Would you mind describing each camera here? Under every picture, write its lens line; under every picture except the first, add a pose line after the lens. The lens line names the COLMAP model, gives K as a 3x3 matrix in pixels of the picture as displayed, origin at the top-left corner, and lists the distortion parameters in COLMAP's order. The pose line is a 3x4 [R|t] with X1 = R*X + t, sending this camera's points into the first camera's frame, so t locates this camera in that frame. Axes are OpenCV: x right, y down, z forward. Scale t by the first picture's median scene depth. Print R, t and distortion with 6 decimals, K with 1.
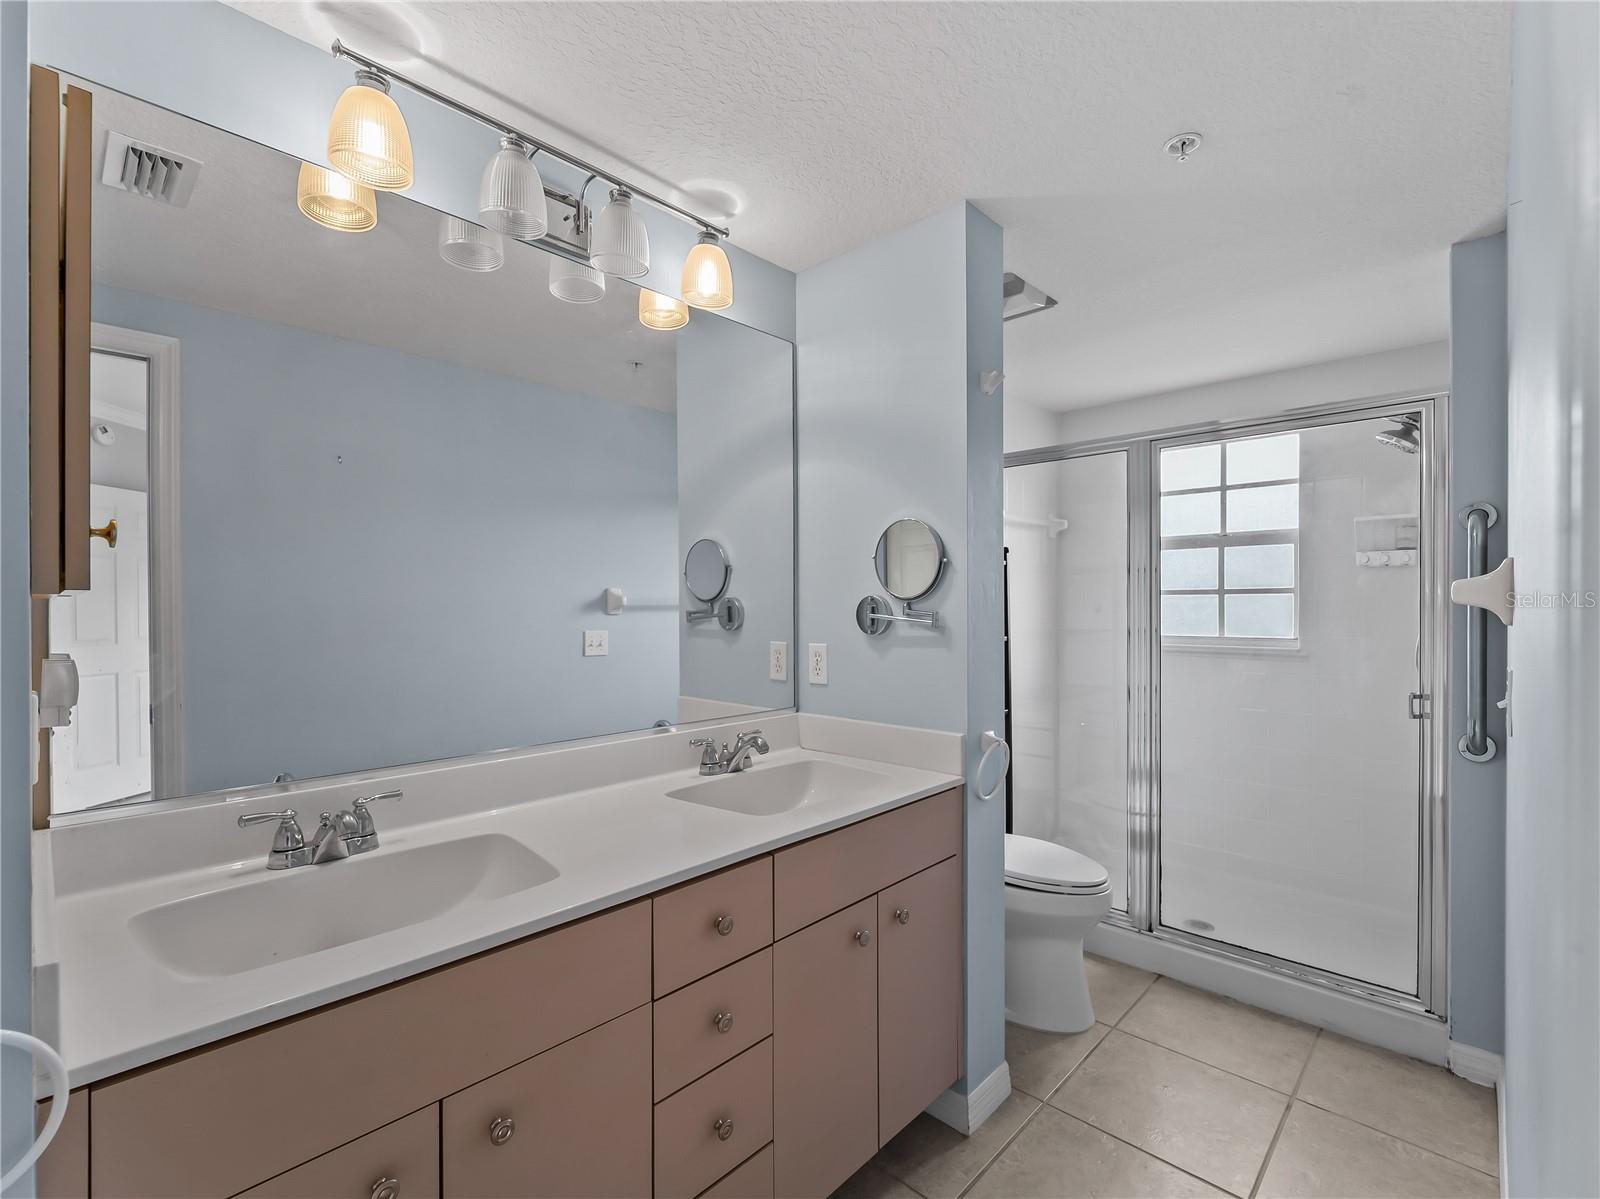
lens RADIAL K [[718.8, 0, 801.1], [0, 718.8, 606.0], [0, 0, 1]] dist [0.000088, -0.001636]
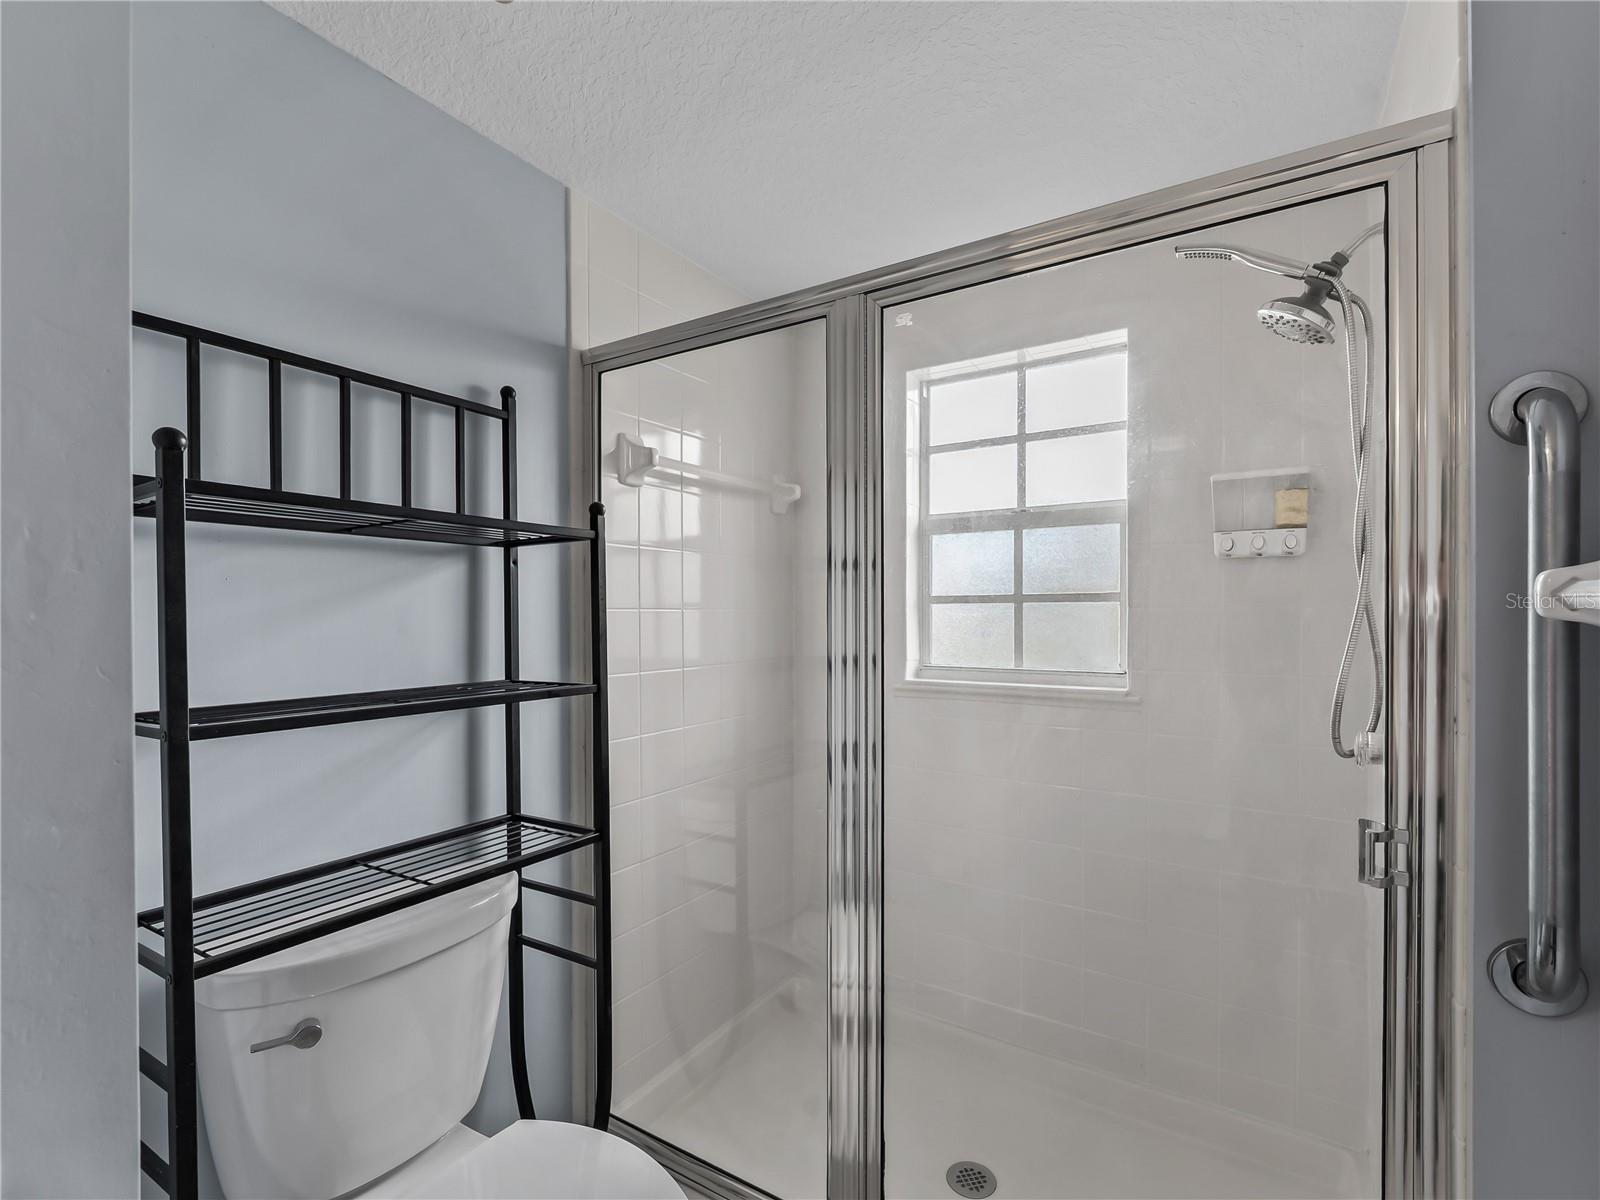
lens RADIAL K [[731.9, 0, 804.9], [0, 731.9, 605.1], [0, 0, 1]] dist [-0.001325, -0.001315]
pose [[0.978863, 0.004536, 0.204465, 0.293489], [-0.001626, 0.999895, -0.014400, -0.004620], [-0.204509, 0.013763, 0.978768, 0.443379]]
